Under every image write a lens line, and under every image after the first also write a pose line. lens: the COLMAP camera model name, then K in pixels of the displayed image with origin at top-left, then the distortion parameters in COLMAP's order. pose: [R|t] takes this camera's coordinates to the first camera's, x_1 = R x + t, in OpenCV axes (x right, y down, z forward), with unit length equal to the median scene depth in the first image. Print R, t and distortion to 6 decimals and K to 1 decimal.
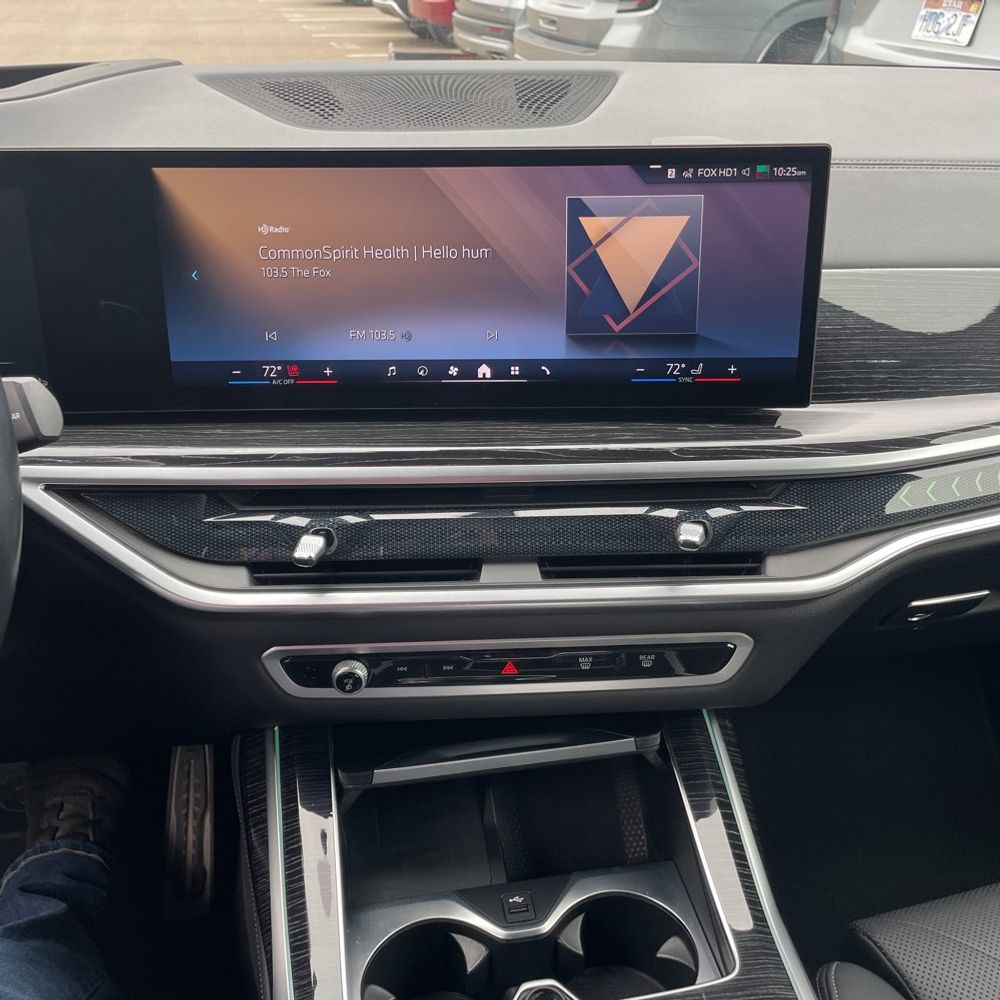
lens RADIAL K [[983.7, 0, 500.0], [0, 983.7, 500.0], [0, 0, 1]] dist [0.118761, -0.155680]
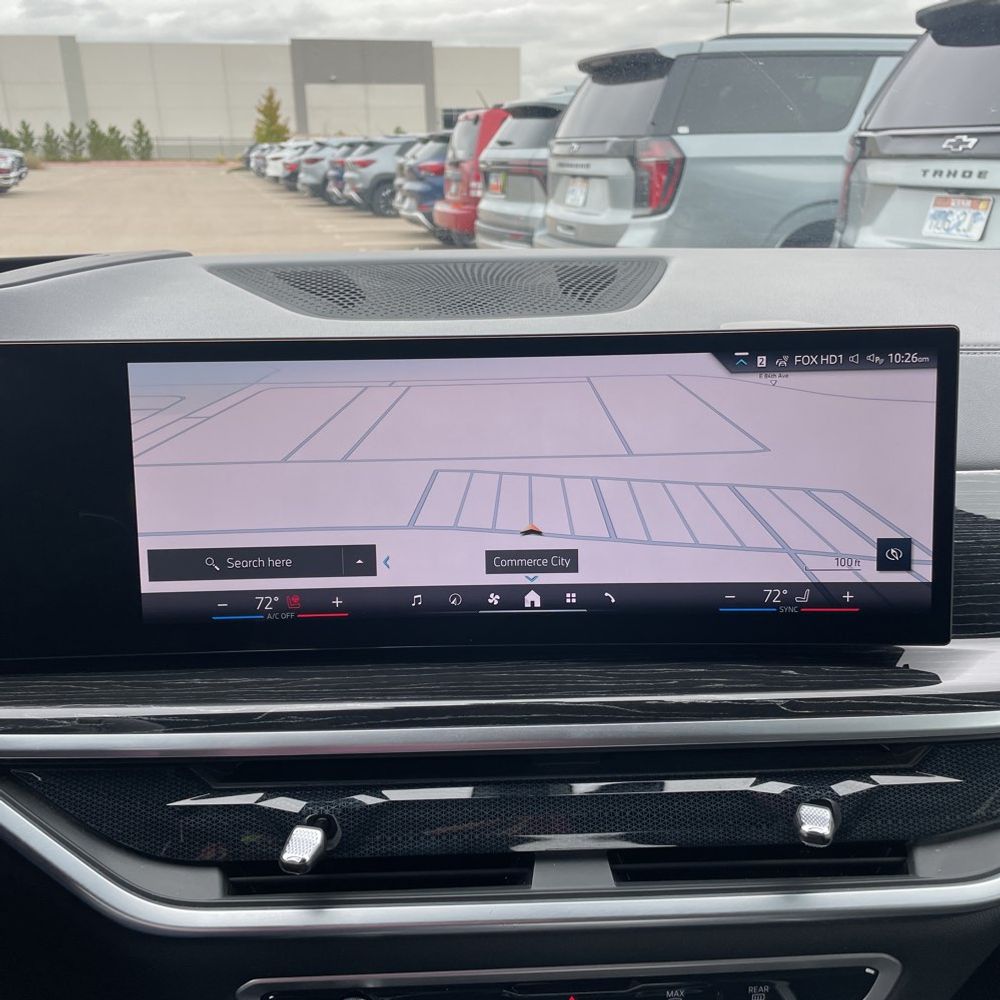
lens RADIAL K [[983.7, 0, 500.0], [0, 983.7, 500.0], [0, 0, 1]] dist [0.118761, -0.155680]
pose [[0.999769, -0.008361, -0.019783, -0.025802], [0.004662, 0.983631, -0.180136, -0.066010], [0.020966, 0.180002, 0.983443, 0.202282]]
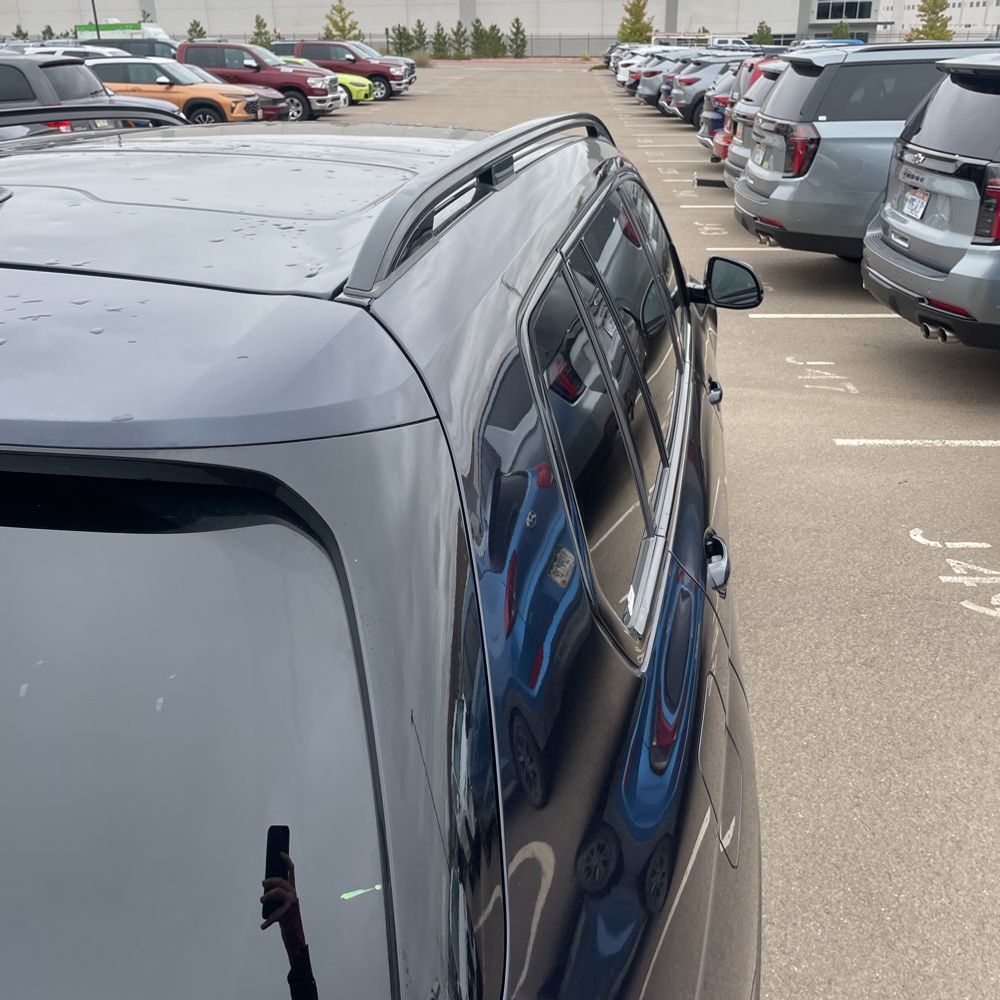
lens RADIAL K [[983.7, 0, 500.0], [0, 983.7, 500.0], [0, 0, 1]] dist [0.118761, -0.155680]
pose [[0.934843, 0.137262, -0.327456, 2.041754], [-0.164486, 0.984742, -0.056805, 1.094347], [0.314662, 0.106965, 0.943157, -3.707391]]
